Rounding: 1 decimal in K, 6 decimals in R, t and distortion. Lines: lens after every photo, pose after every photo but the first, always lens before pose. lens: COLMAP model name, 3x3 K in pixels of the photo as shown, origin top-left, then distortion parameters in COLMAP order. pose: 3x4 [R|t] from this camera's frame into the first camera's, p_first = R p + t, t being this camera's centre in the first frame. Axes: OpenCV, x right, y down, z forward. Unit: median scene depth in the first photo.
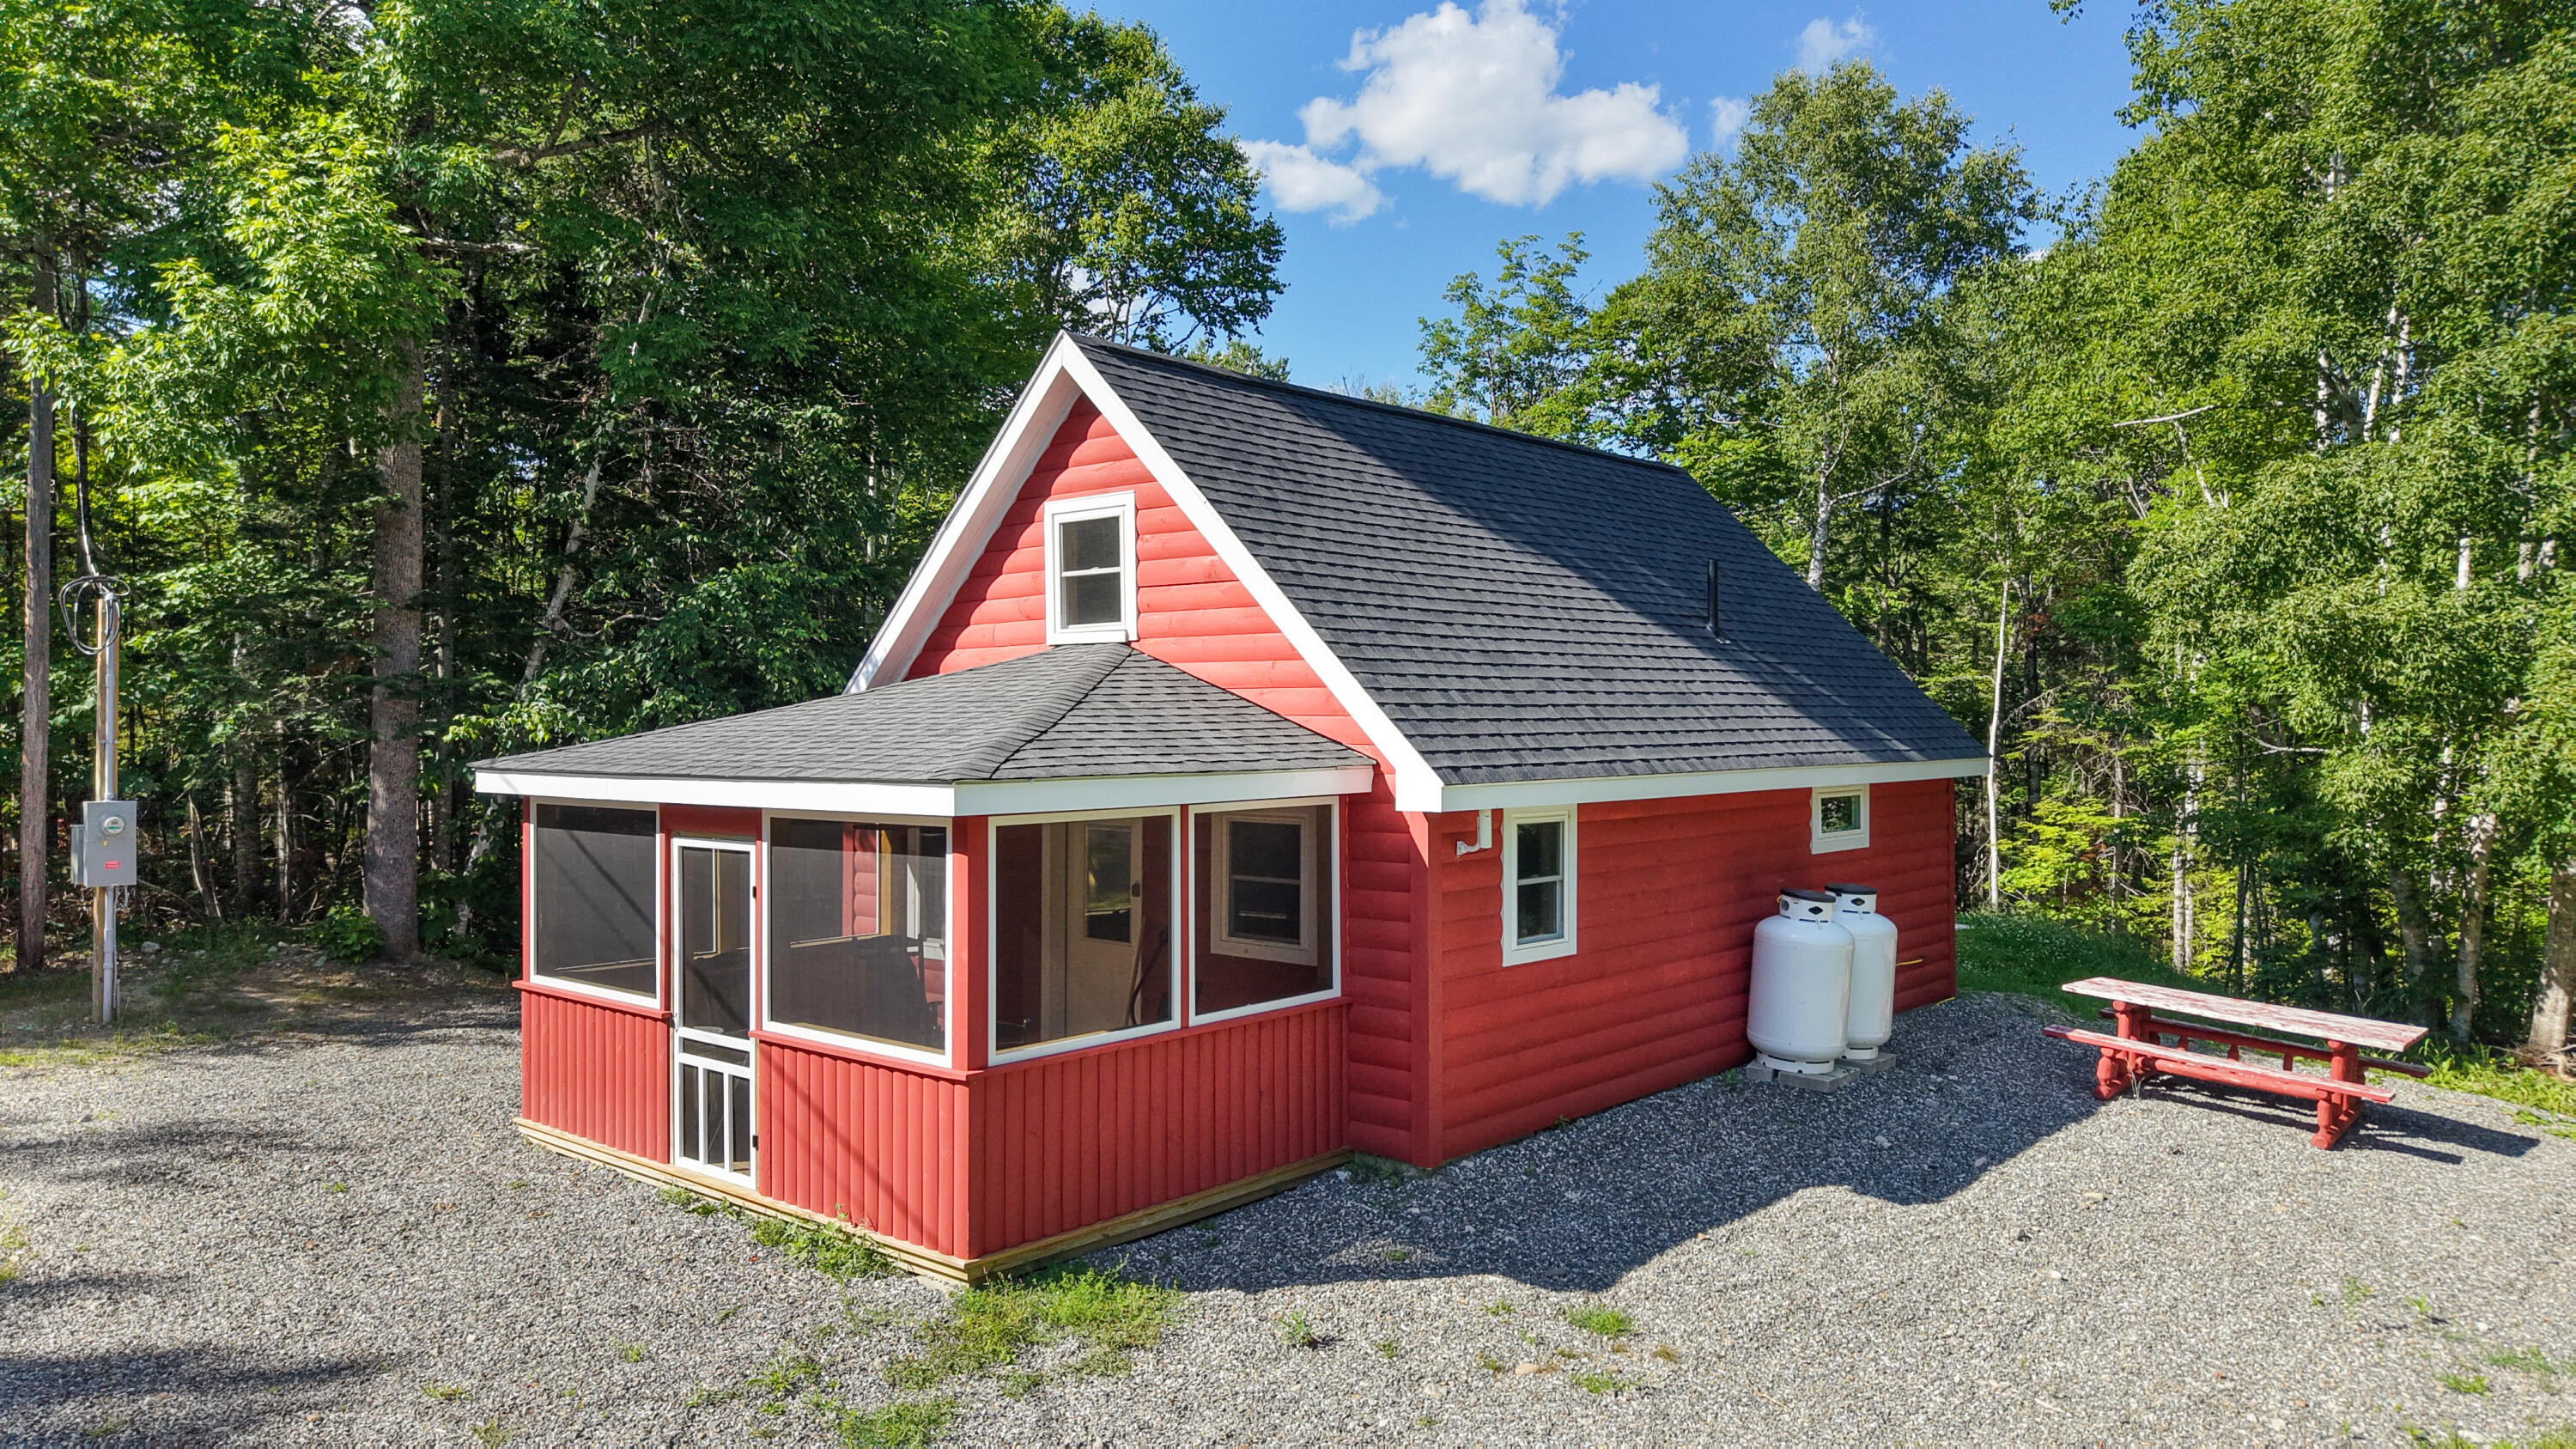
lens RADIAL K [[1733.2, 0, 1288.0], [0, 1733.2, 724.5], [0, 0, 1]] dist [0.064031, -0.057977]
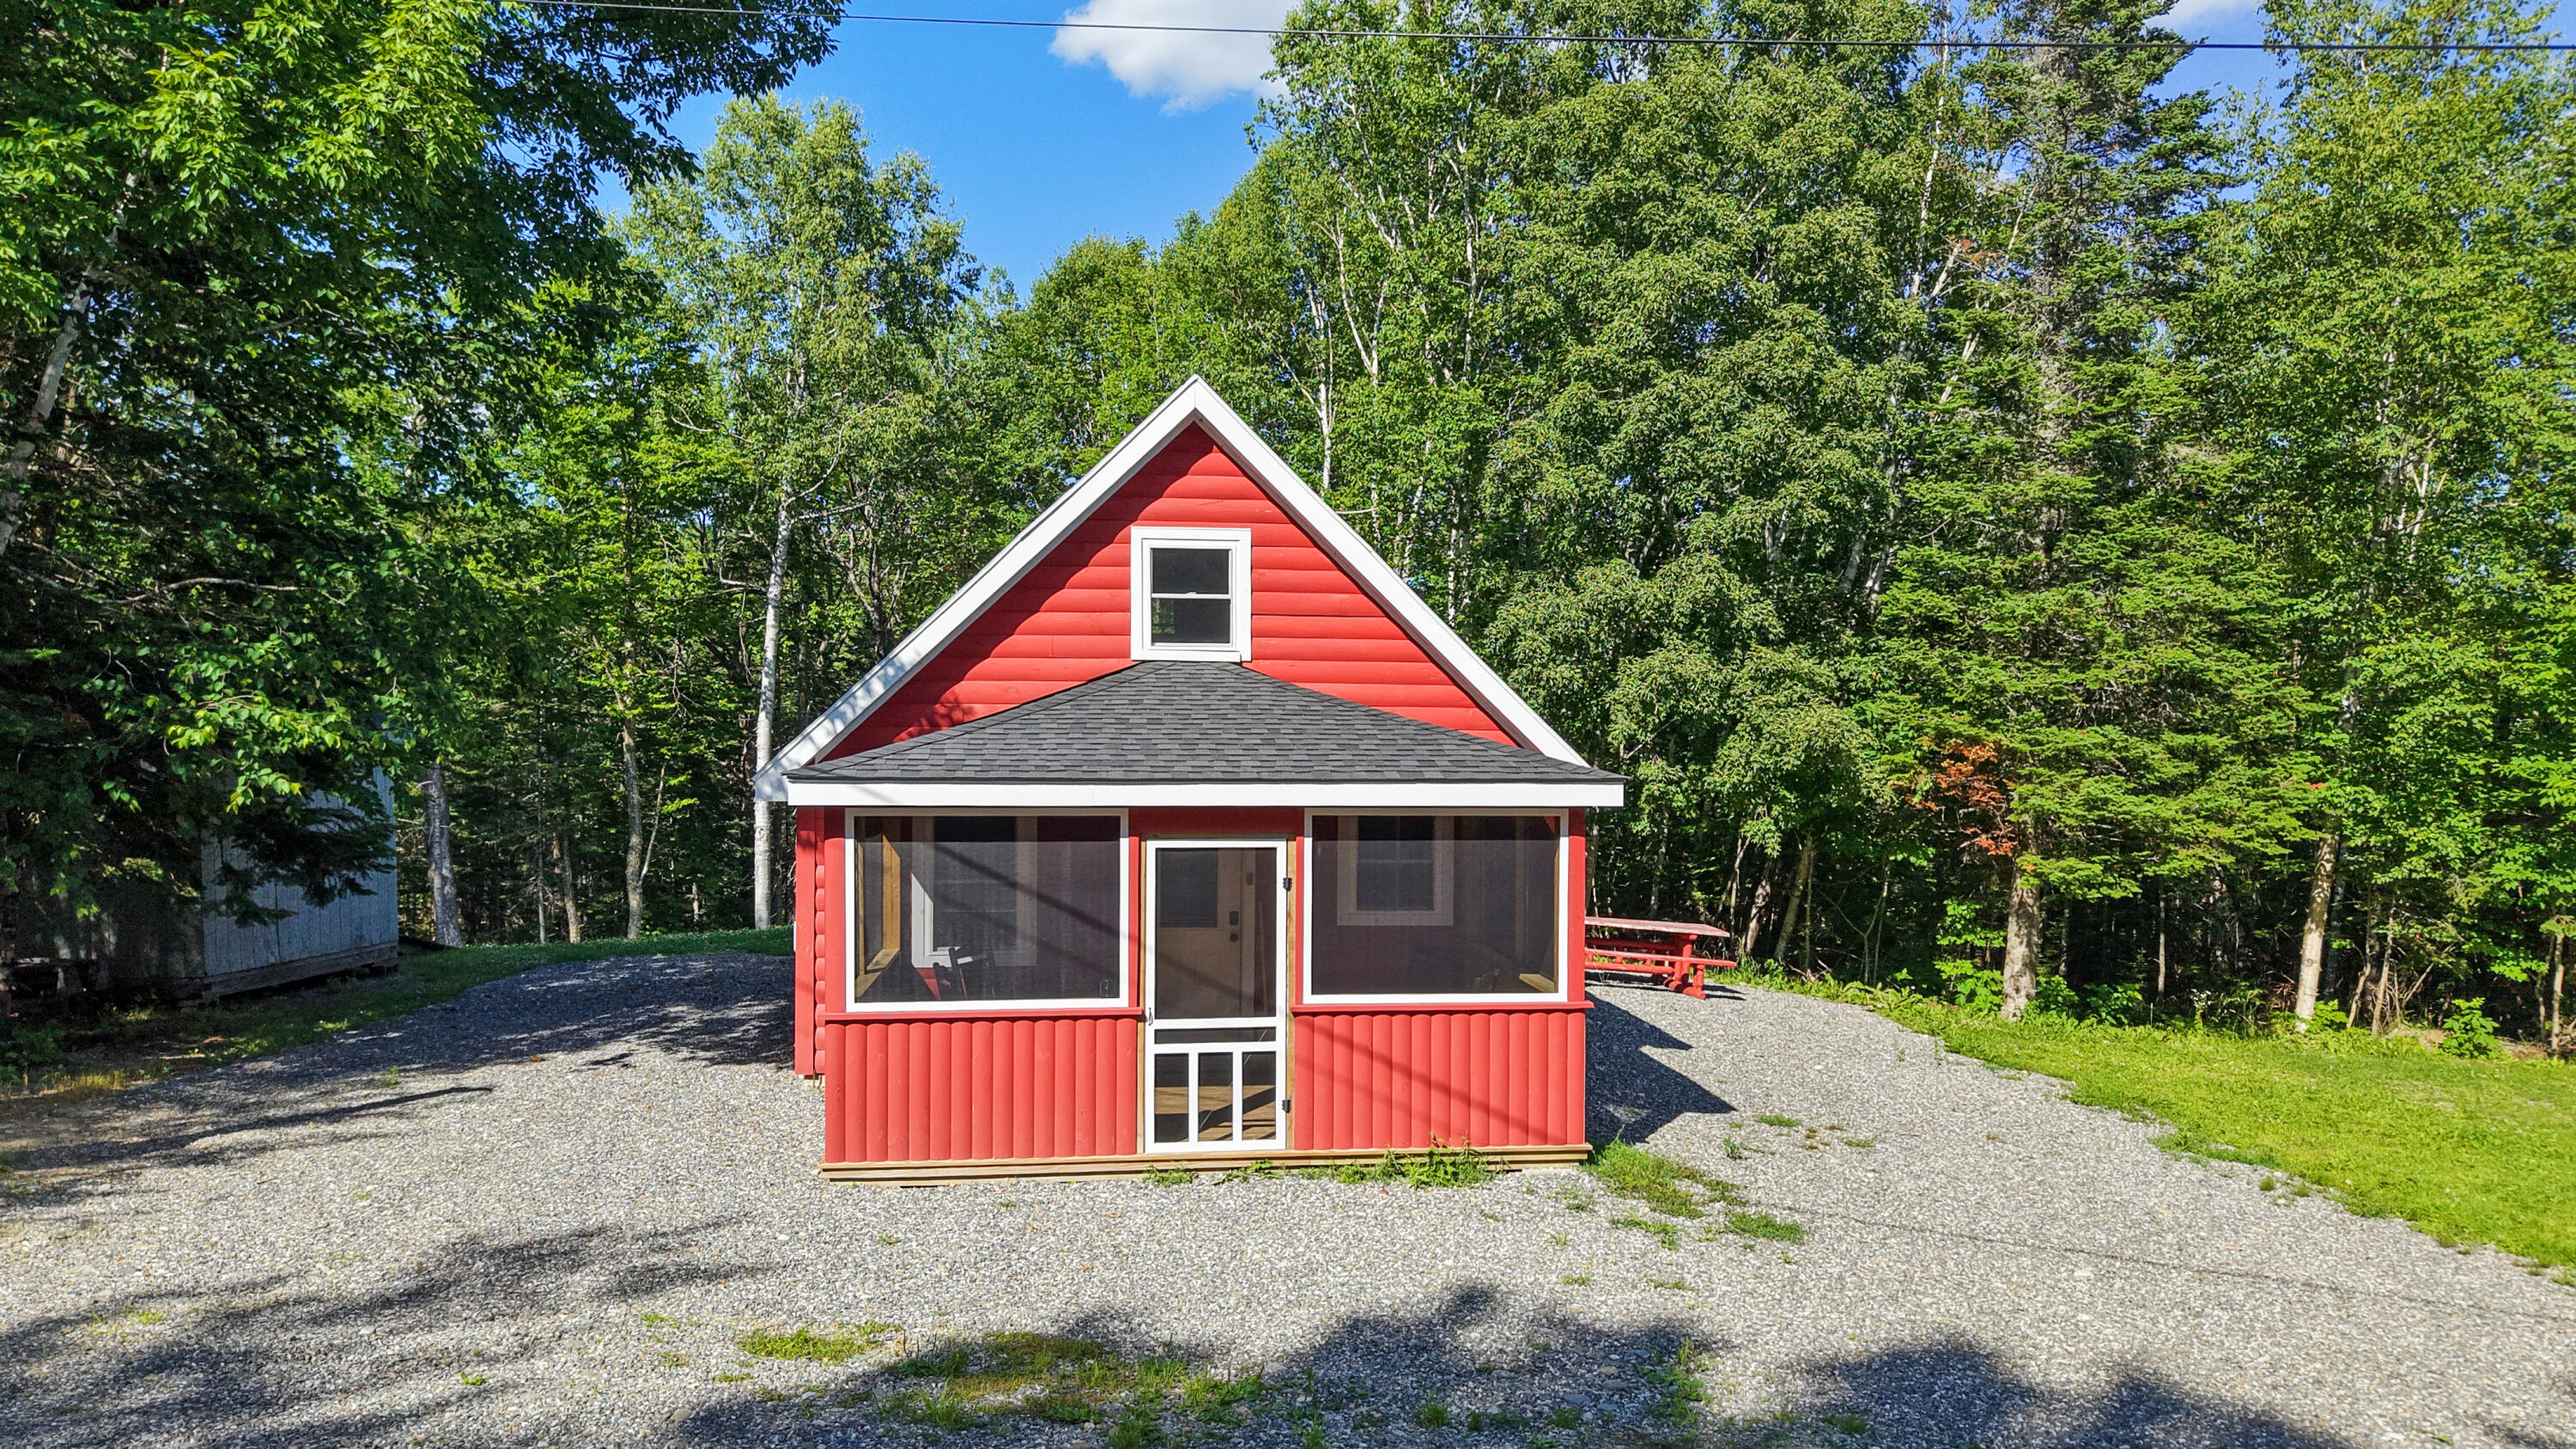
lens RADIAL K [[1767.2, 0, 1284.2], [0, 1767.2, 809.4], [0, 0, 1]] dist [0.049801, -0.054104]
pose [[0.654551, -0.024356, 0.755626, -1.098535], [-0.012135, 0.999014, 0.042712, -0.000557], [-0.755921, -0.037127, 0.653609, 0.246725]]
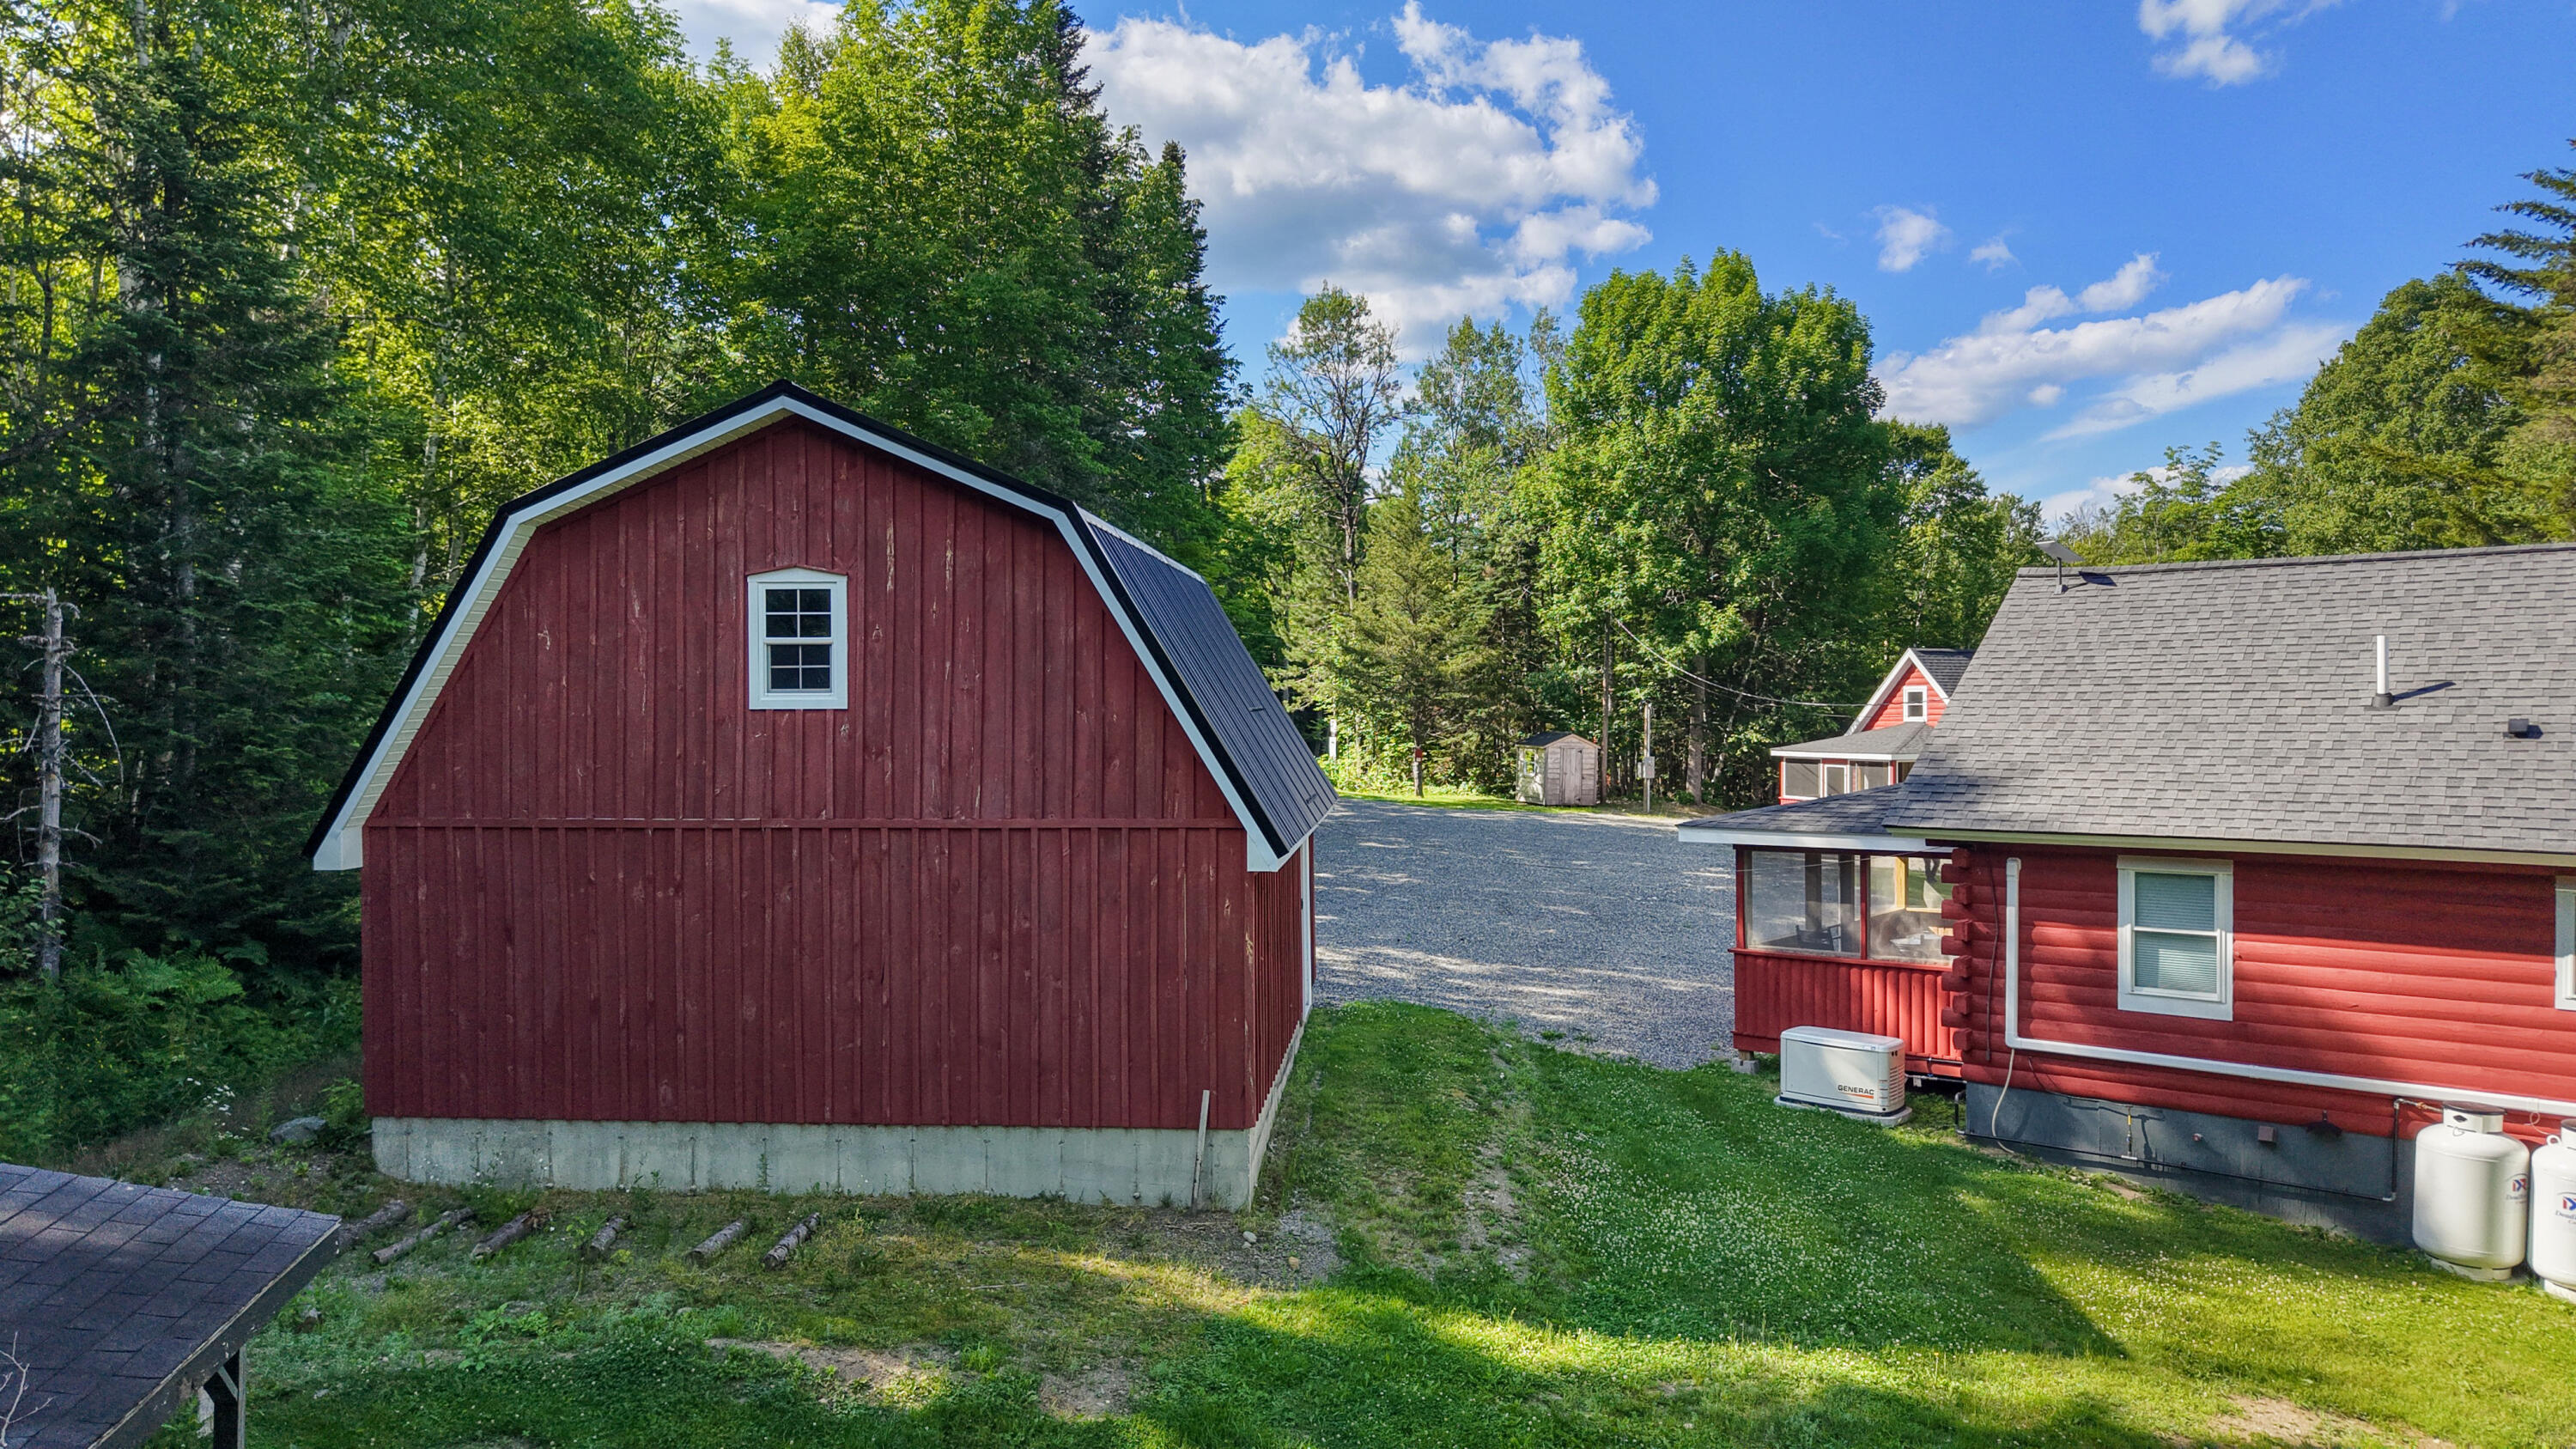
lens RADIAL K [[1733.2, 0, 1288.0], [0, 1733.2, 724.5], [0, 0, 1]] dist [0.064031, -0.057977]
pose [[0.899393, 0.006273, -0.437095, 0.431598], [0.000386, 0.999885, 0.015143, -0.122293], [0.437140, -0.013788, 0.899288, -4.066576]]
